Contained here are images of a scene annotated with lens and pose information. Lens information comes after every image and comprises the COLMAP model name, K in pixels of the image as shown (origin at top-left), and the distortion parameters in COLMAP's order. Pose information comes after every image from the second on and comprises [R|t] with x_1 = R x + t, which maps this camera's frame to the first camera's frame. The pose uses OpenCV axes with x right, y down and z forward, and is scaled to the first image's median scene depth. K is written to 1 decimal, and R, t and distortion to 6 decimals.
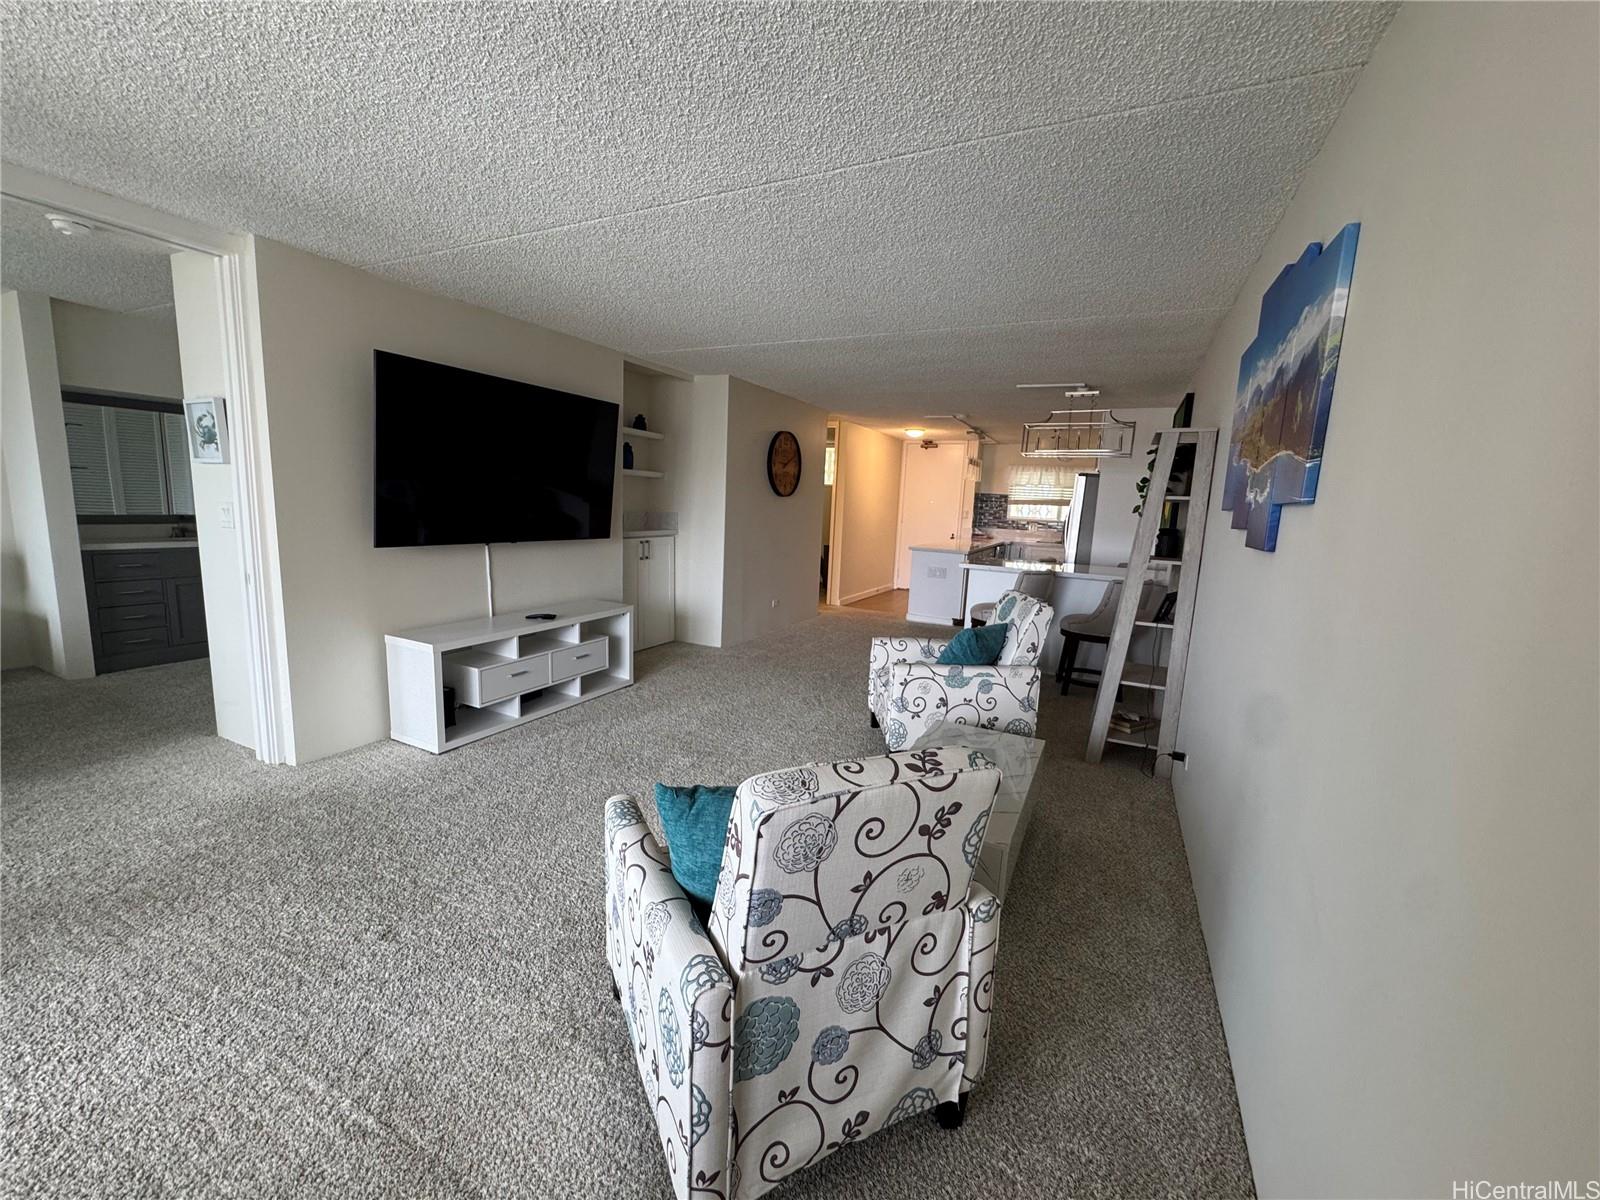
lens RADIAL K [[642.8, 0, 800.0], [0, 642.8, 600.0], [0, 0, 1]] dist [-0.000922, -0.000027]
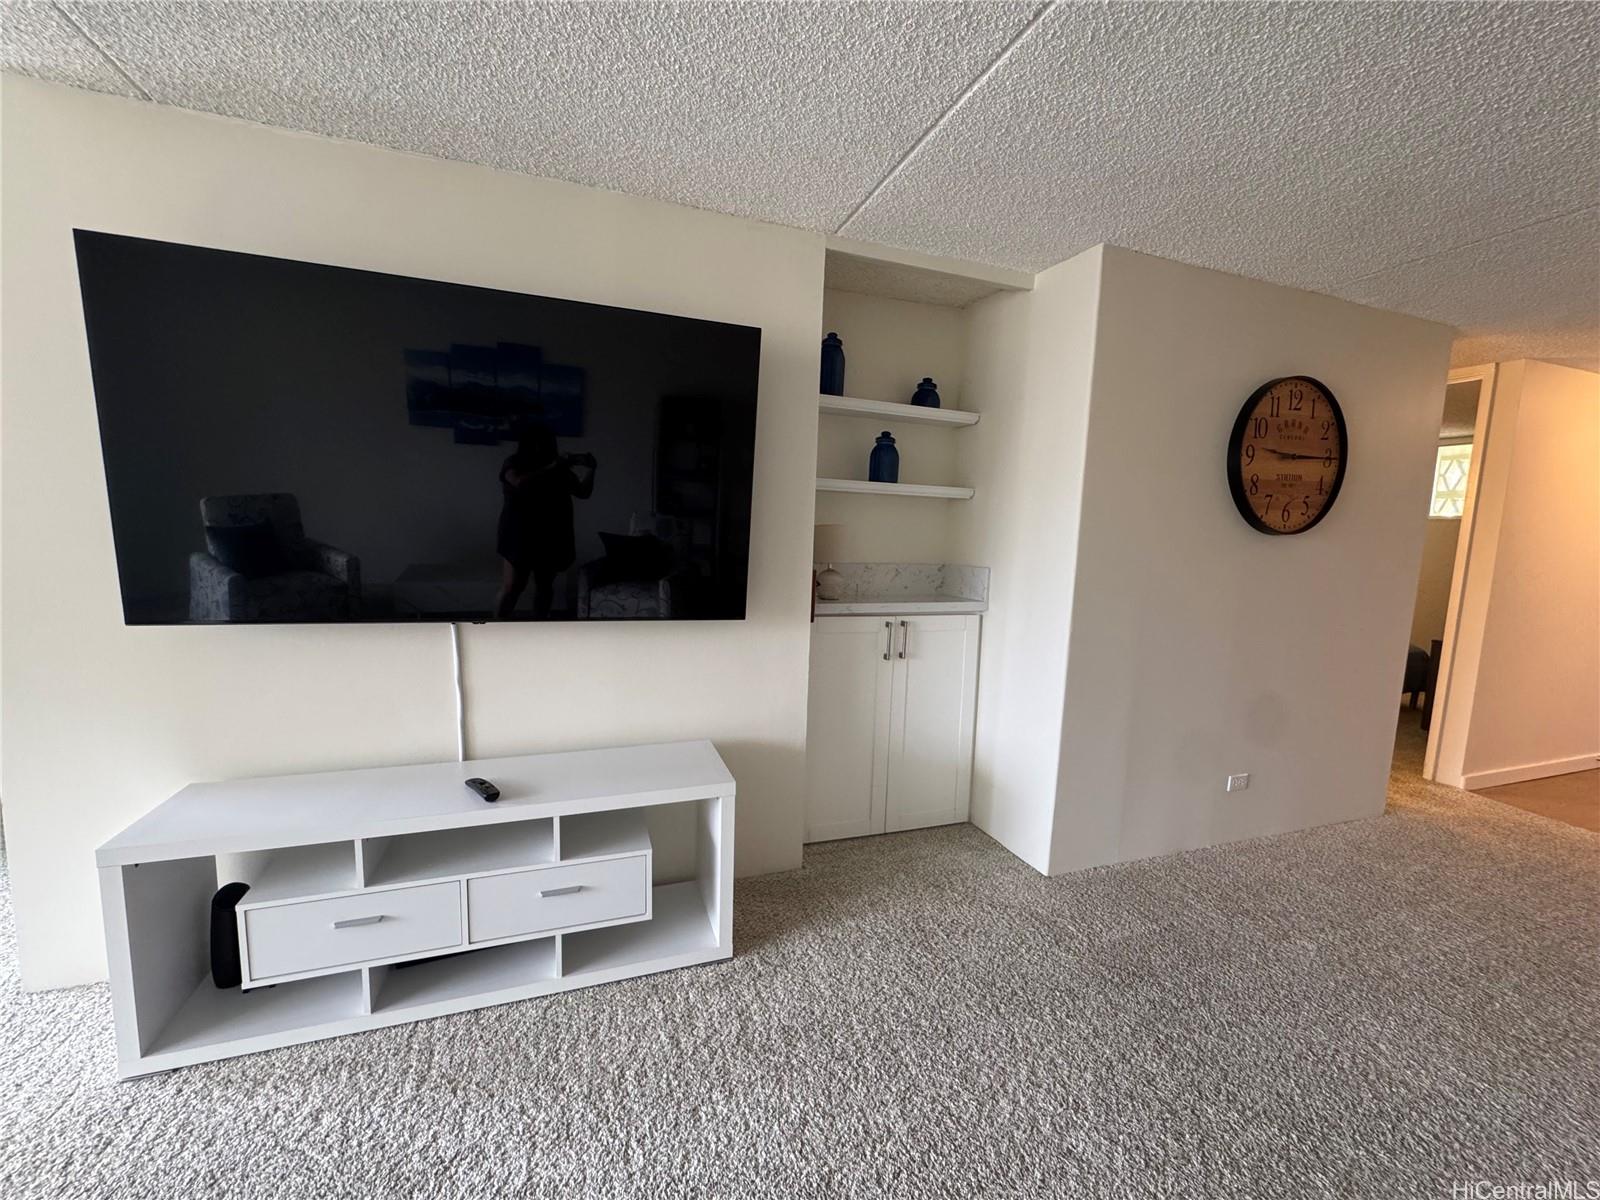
lens RADIAL K [[642.8, 0, 800.0], [0, 642.8, 600.0], [0, 0, 1]] dist [-0.000922, -0.000027]
pose [[0.724364, 0.051050, -0.687525, 0.042566], [-0.111049, 0.992872, -0.043276, -0.072807], [0.680415, 0.107697, 0.724870, 0.540840]]
